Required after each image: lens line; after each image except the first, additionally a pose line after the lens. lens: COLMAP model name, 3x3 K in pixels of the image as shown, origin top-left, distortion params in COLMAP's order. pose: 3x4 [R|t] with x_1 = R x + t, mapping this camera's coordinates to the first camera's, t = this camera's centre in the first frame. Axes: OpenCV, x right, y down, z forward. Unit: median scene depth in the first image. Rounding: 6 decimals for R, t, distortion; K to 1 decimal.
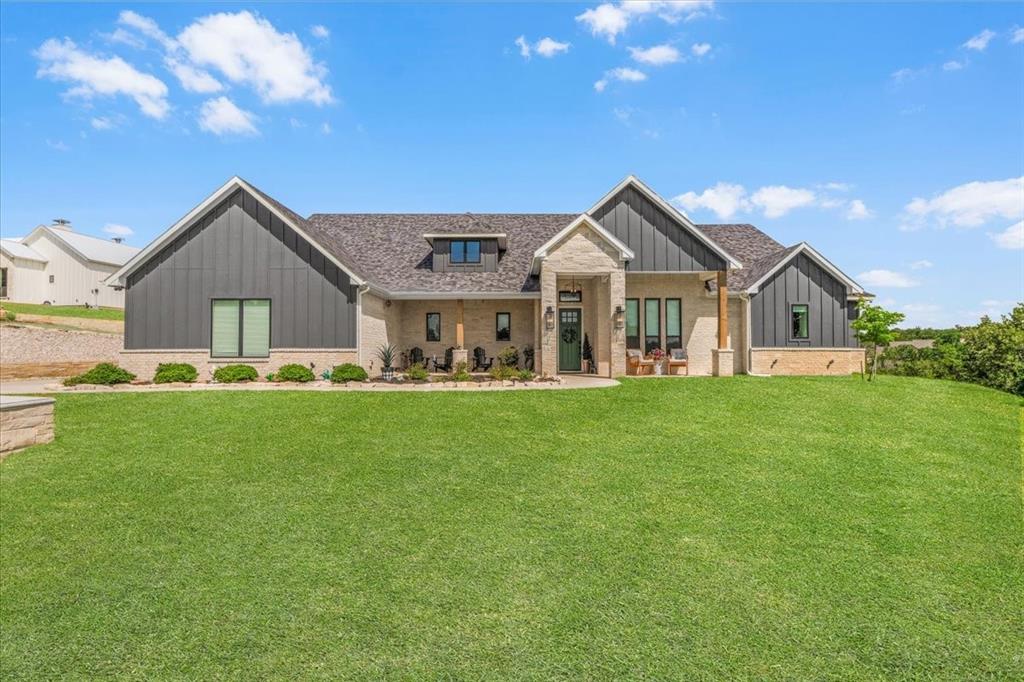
lens RADIAL K [[441.0, 0, 517.9], [0, 441.0, 343.7], [0, 0, 1]] dist [0.010630, -0.000070]
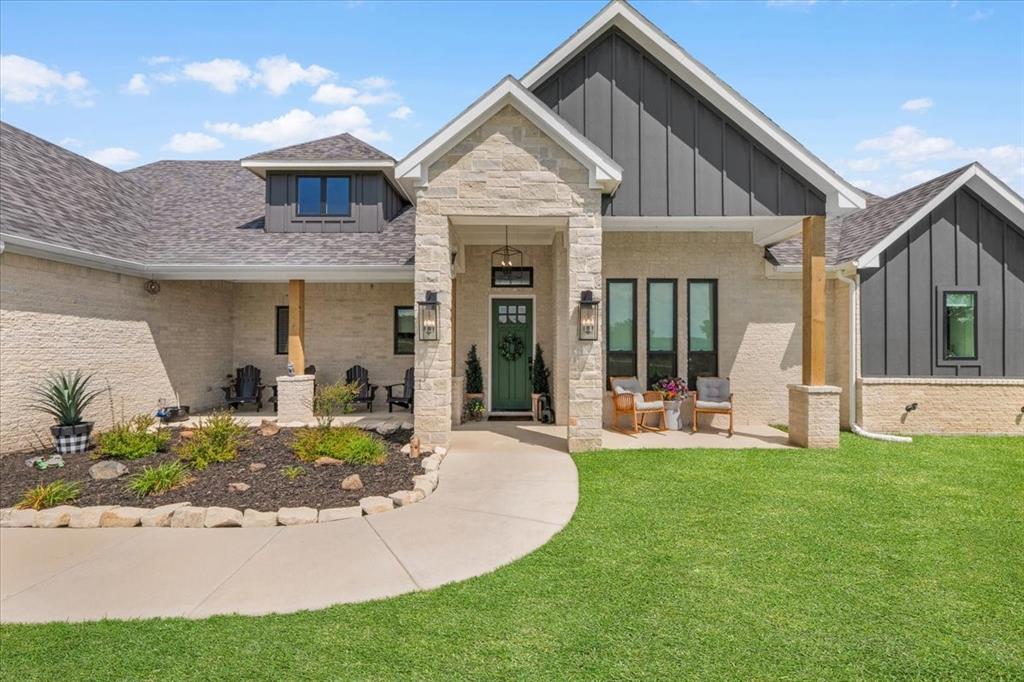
lens RADIAL K [[441.0, 0, 505.7], [0, 441.0, 338.6], [0, 0, 1]] dist [0.010630, -0.000070]
pose [[0.999662, 0.005966, -0.025299, 0.139073], [-0.005997, 0.999981, -0.001186, -0.032242], [0.025292, 0.001338, 0.999679, 0.488482]]
